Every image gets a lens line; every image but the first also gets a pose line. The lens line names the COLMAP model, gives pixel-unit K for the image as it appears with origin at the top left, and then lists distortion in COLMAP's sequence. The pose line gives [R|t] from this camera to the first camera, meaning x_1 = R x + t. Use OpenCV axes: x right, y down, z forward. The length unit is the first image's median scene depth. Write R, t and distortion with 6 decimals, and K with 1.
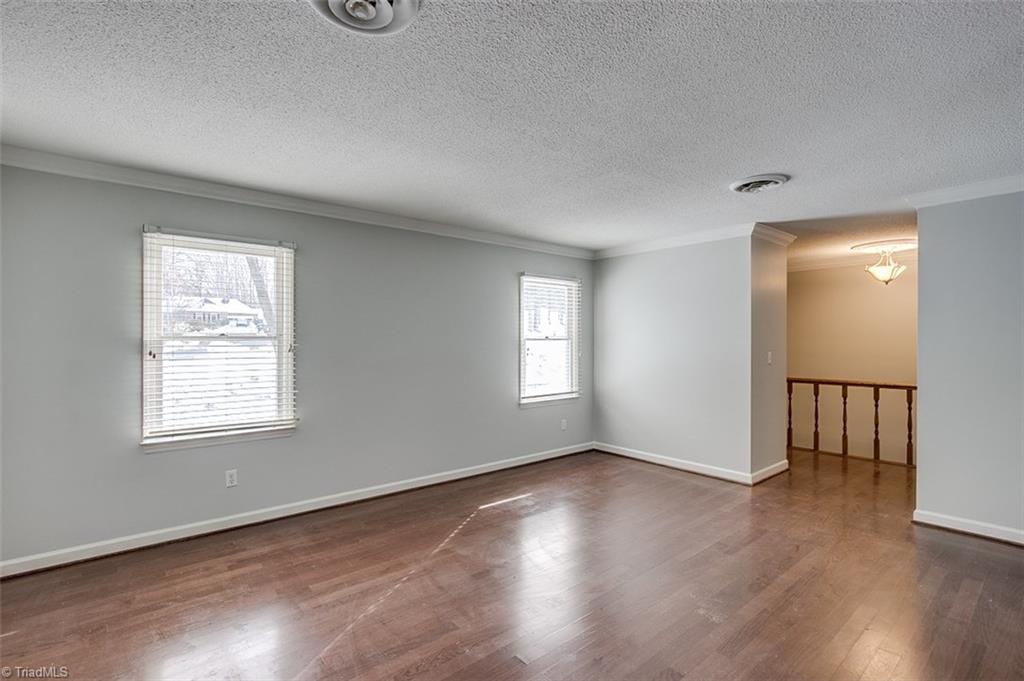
lens RADIAL K [[478.5, 0, 511.4], [0, 478.5, 333.7], [0, 0, 1]] dist [-0.006606, 0.000086]
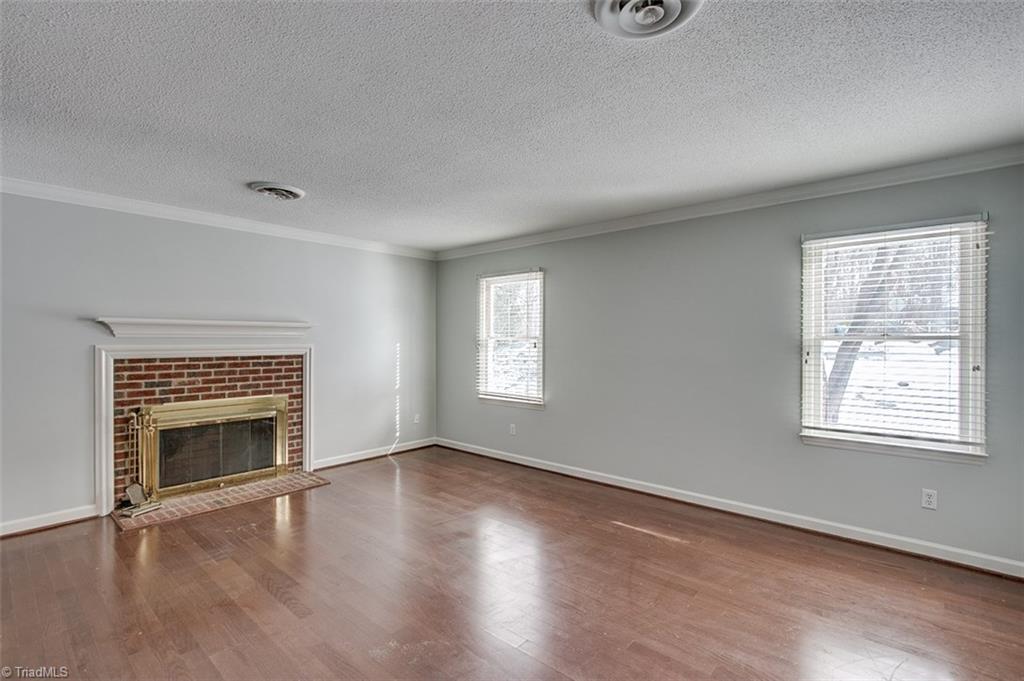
lens RADIAL K [[478.5, 0, 511.4], [0, 478.5, 333.7], [0, 0, 1]] dist [-0.006606, 0.000086]
pose [[0.146366, -0.011860, -0.989159, 0.736998], [0.014455, 0.999847, -0.009849, 0.008216], [0.989125, -0.012857, 0.146515, 0.610872]]
